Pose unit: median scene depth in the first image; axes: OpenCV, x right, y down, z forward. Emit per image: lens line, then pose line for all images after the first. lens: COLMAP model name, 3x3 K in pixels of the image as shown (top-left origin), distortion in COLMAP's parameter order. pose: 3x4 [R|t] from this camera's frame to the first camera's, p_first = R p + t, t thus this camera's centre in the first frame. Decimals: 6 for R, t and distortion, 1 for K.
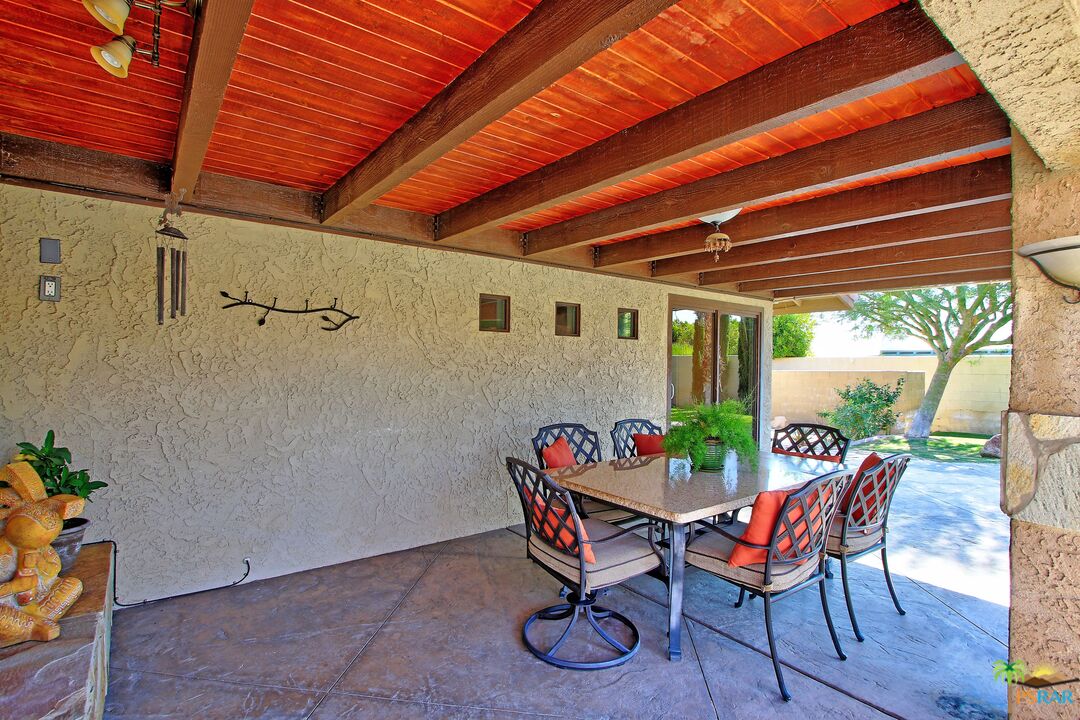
lens RADIAL K [[522.3, 0, 540.1], [0, 522.3, 363.2], [0, 0, 1]] dist [-0.017506, 0.004905]
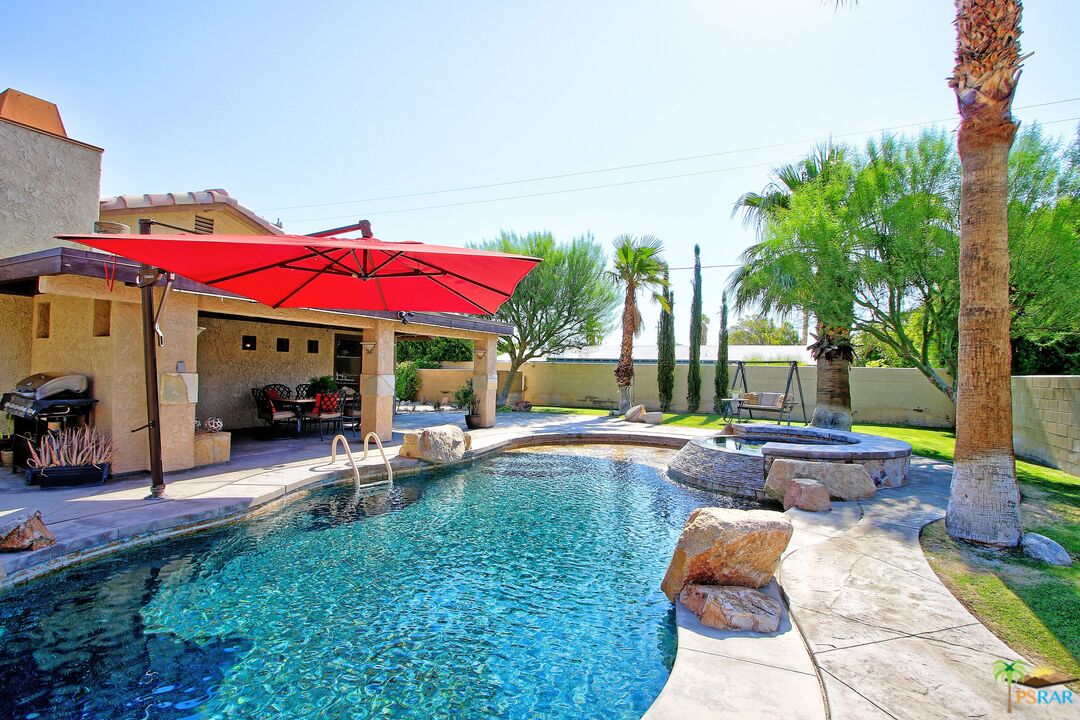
lens RADIAL K [[522.3, 0, 538.1], [0, 522.3, 360.2], [0, 0, 1]] dist [-0.017506, 0.004905]
pose [[0.914942, 0.019224, 0.403127, 0.204096], [-0.016771, 0.999813, -0.009615, -0.010871], [-0.403236, 0.002036, 0.915094, -2.116778]]
